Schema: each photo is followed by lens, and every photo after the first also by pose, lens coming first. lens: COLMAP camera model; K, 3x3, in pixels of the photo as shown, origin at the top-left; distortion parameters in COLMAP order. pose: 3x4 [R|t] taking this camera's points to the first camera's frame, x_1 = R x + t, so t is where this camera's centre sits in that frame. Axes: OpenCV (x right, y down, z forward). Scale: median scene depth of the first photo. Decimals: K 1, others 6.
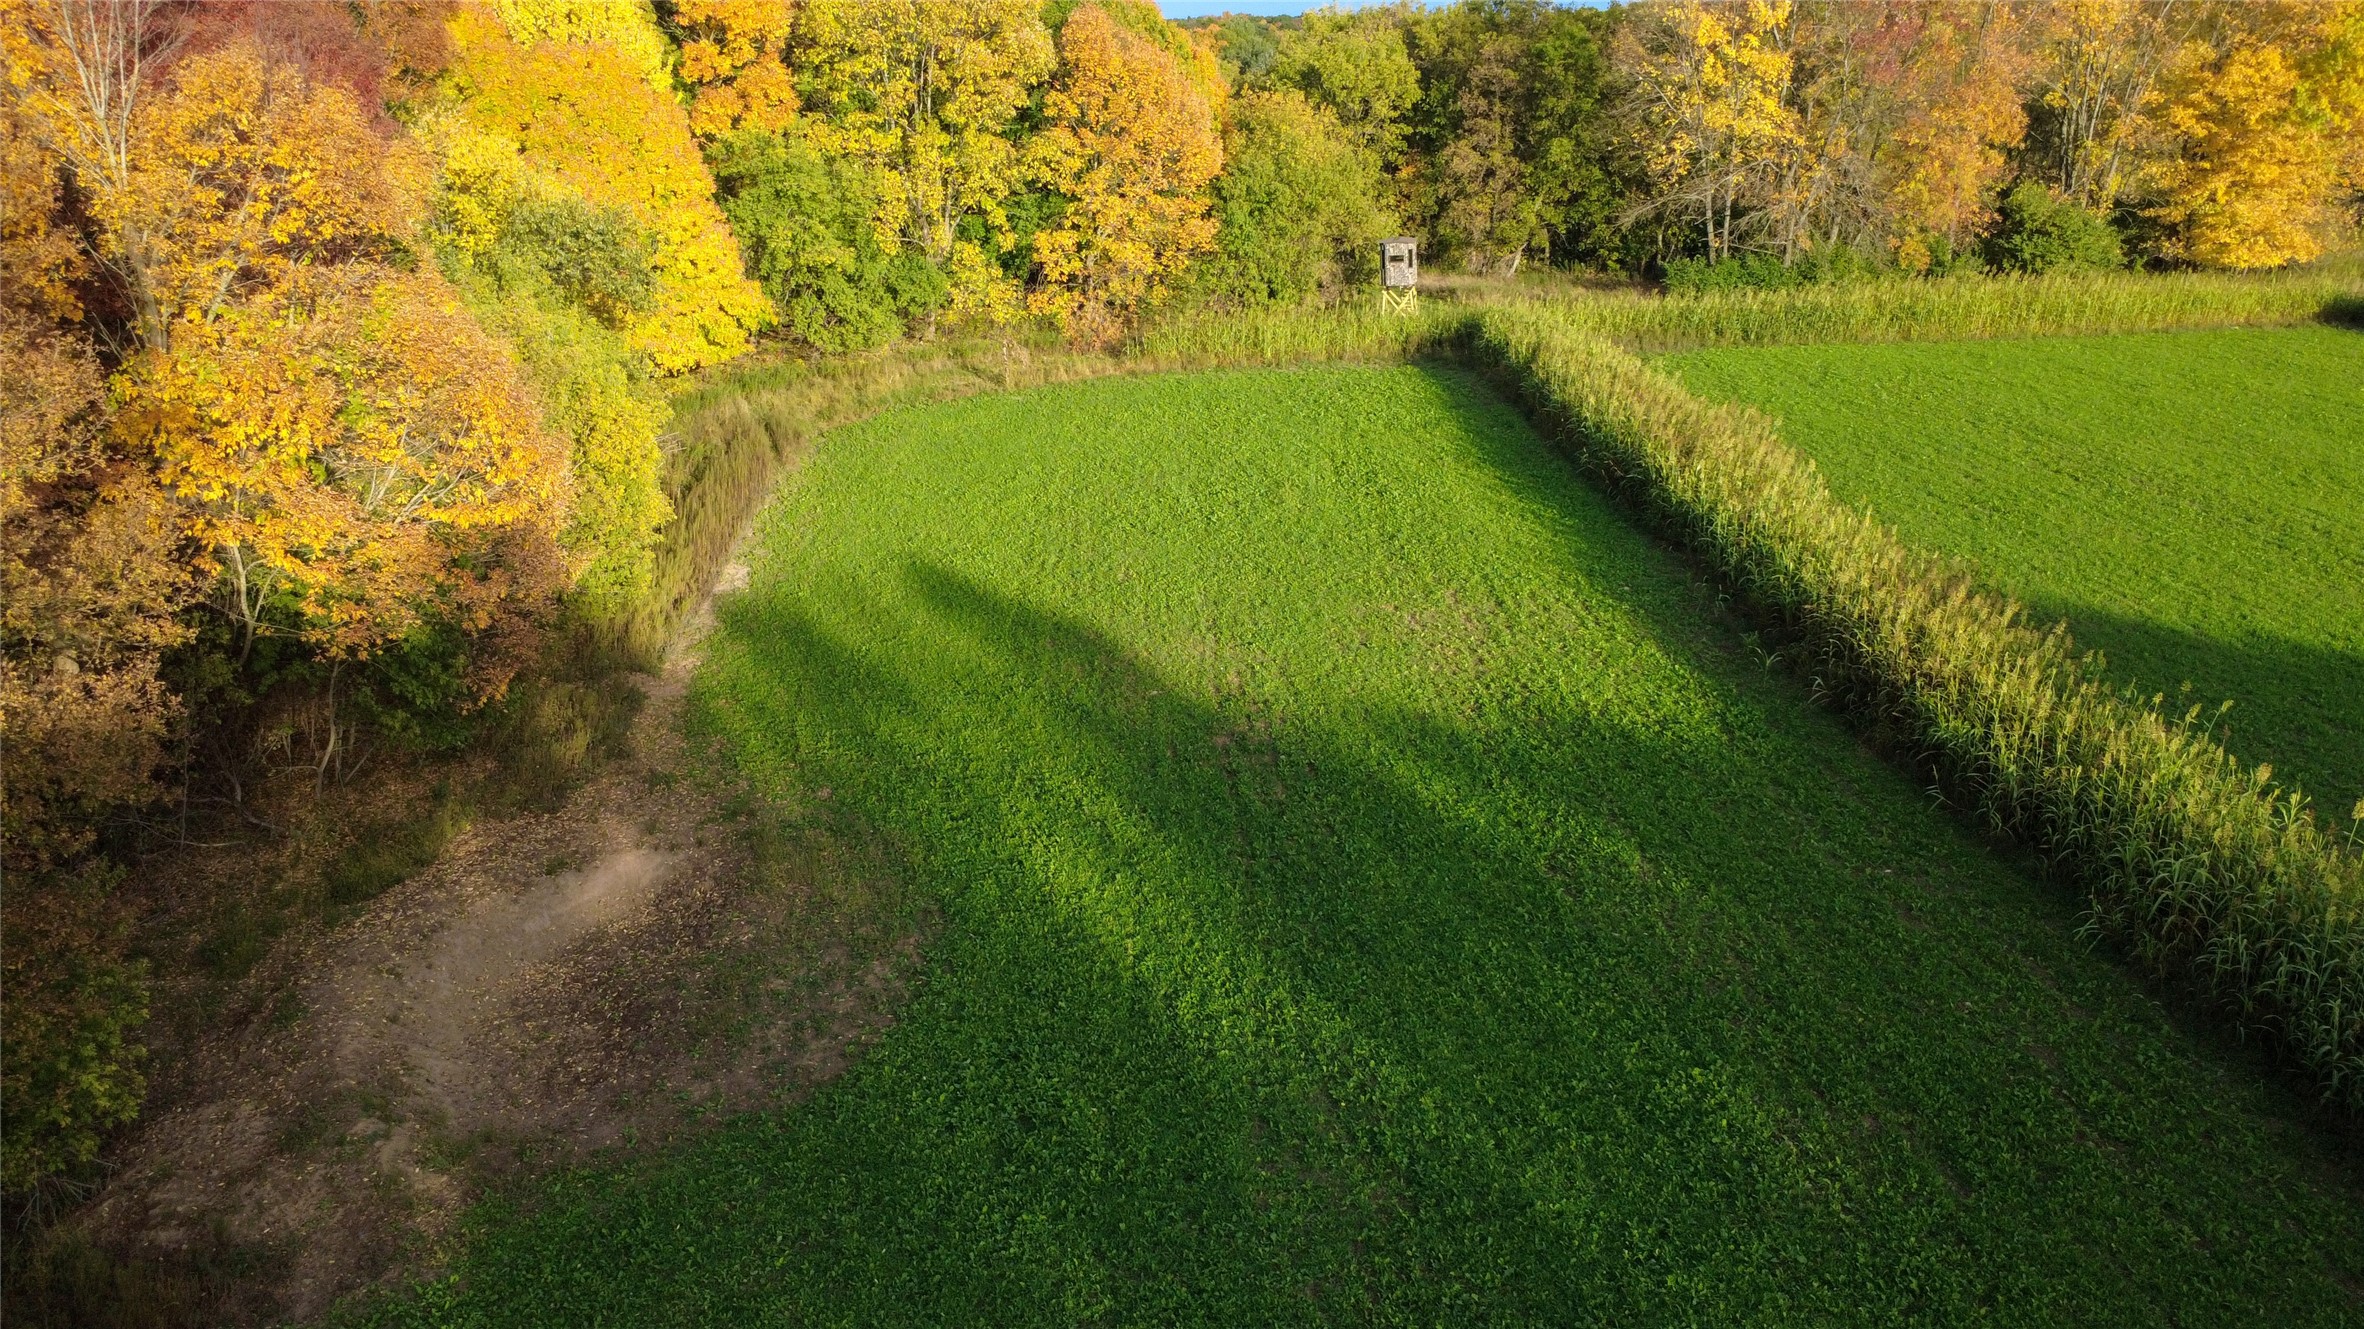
lens RADIAL K [[1737.6, 0, 1182.0], [0, 1737.6, 664.5], [0, 0, 1]] dist [-0.009506, -0.000227]
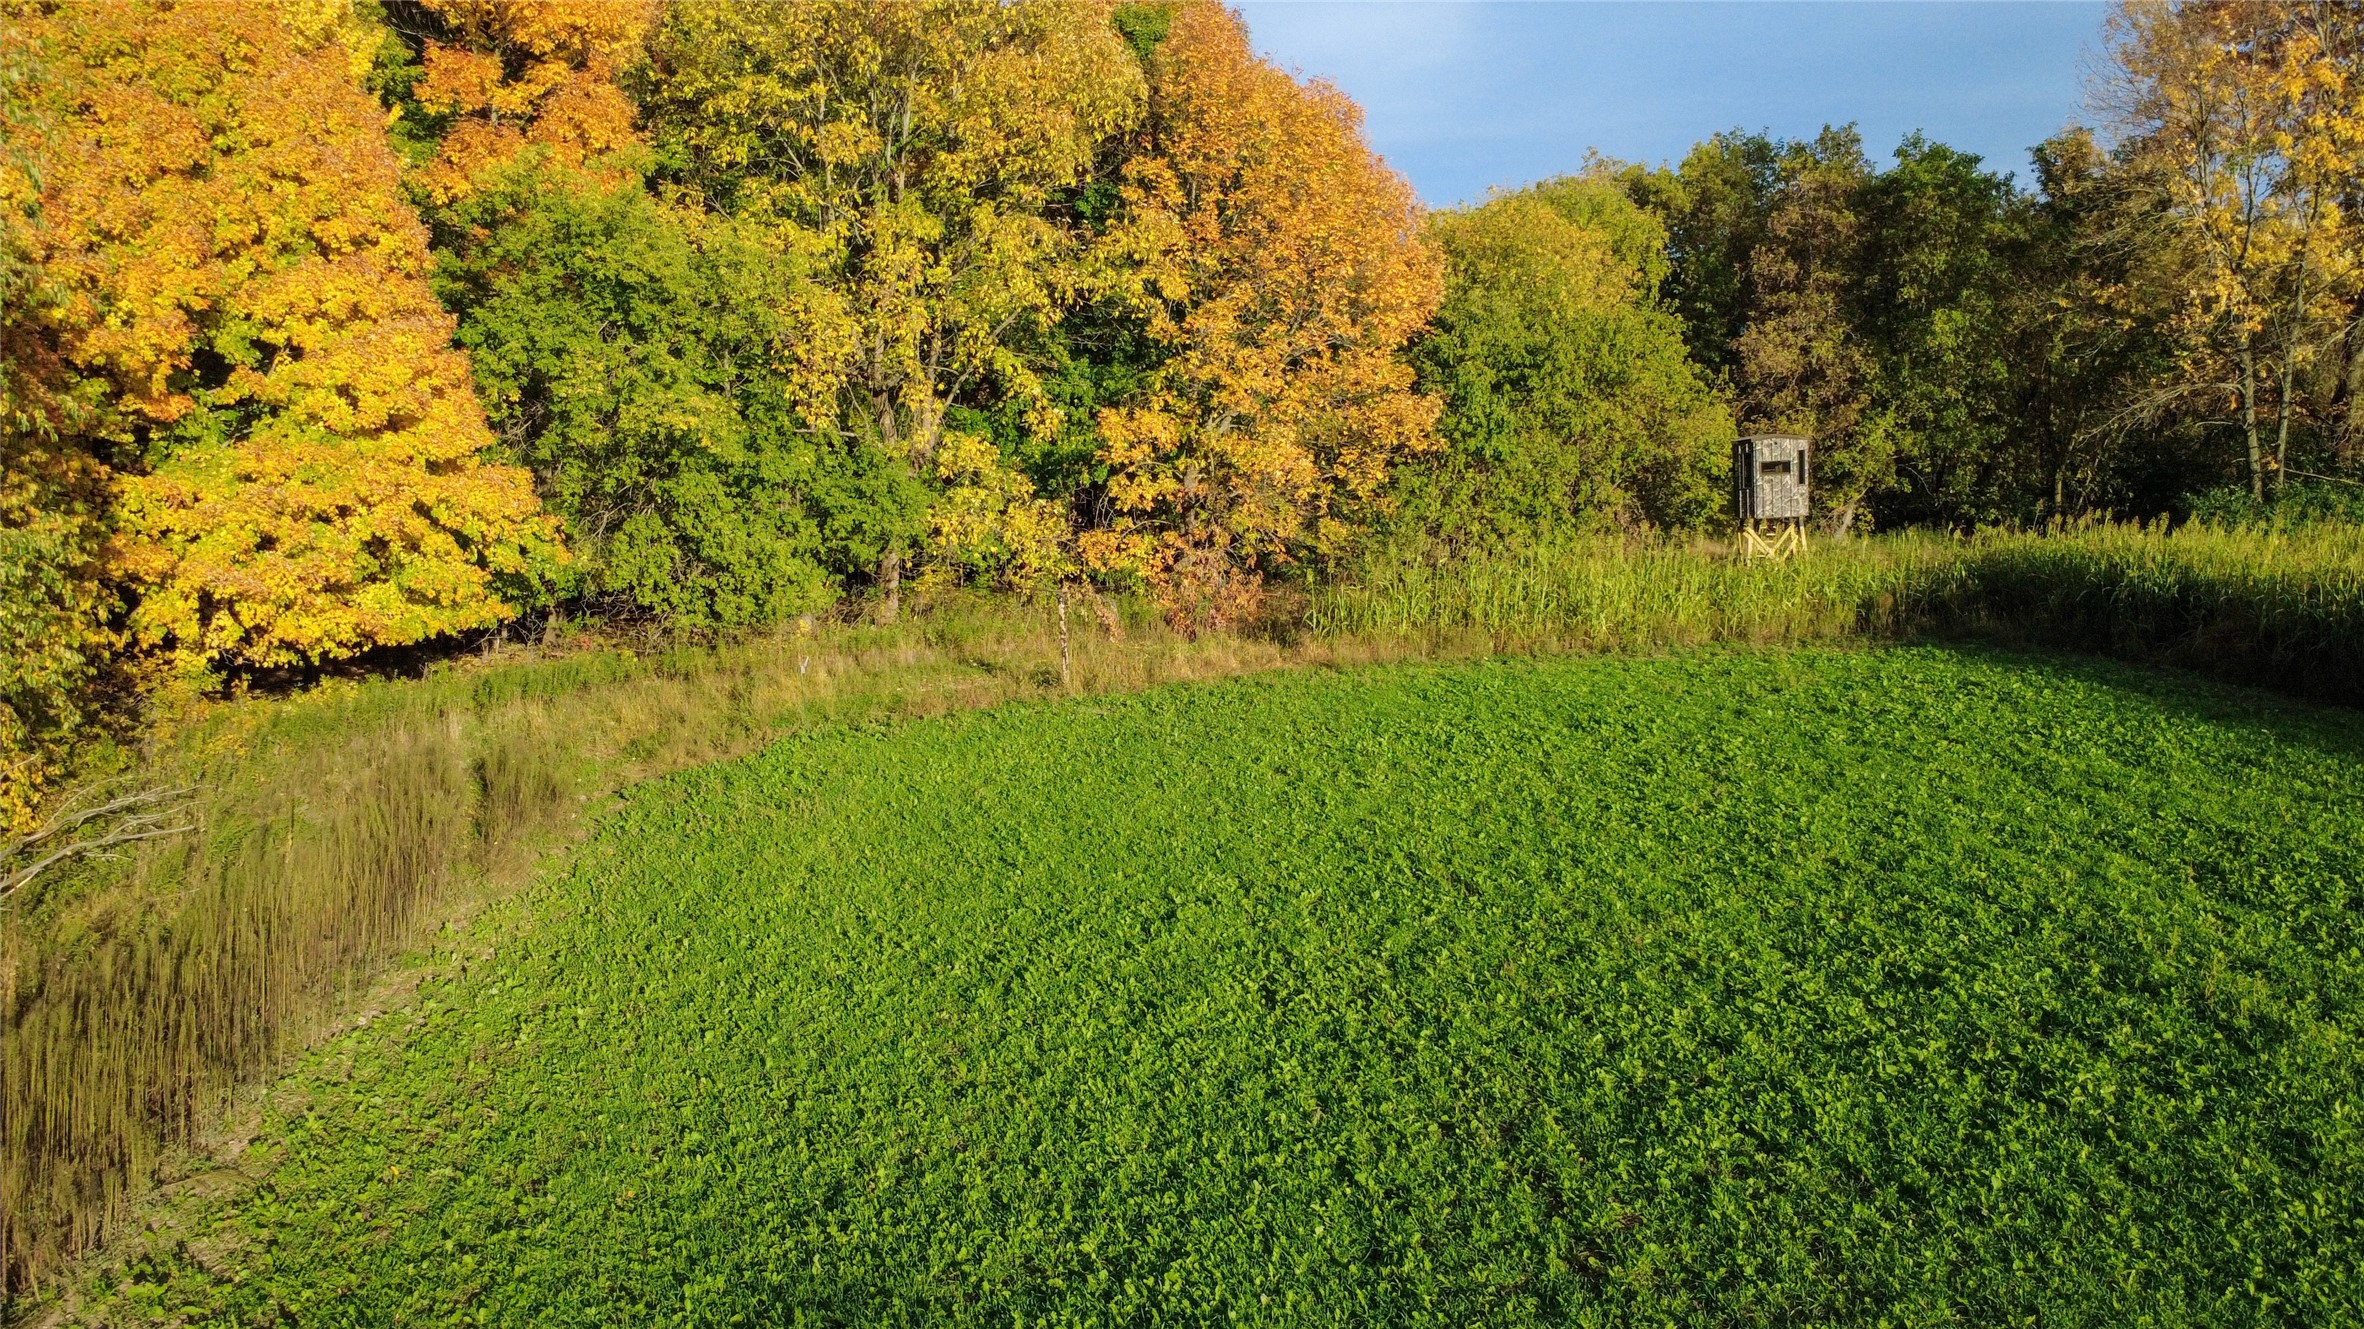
lens RADIAL K [[1737.6, 0, 1182.0], [0, 1737.6, 664.5], [0, 0, 1]] dist [-0.009506, -0.000227]
pose [[0.999268, -0.000563, 0.038257, -0.080911], [0.008729, 0.976882, -0.213603, -0.064171], [-0.037252, 0.213780, 0.976171, 0.513367]]
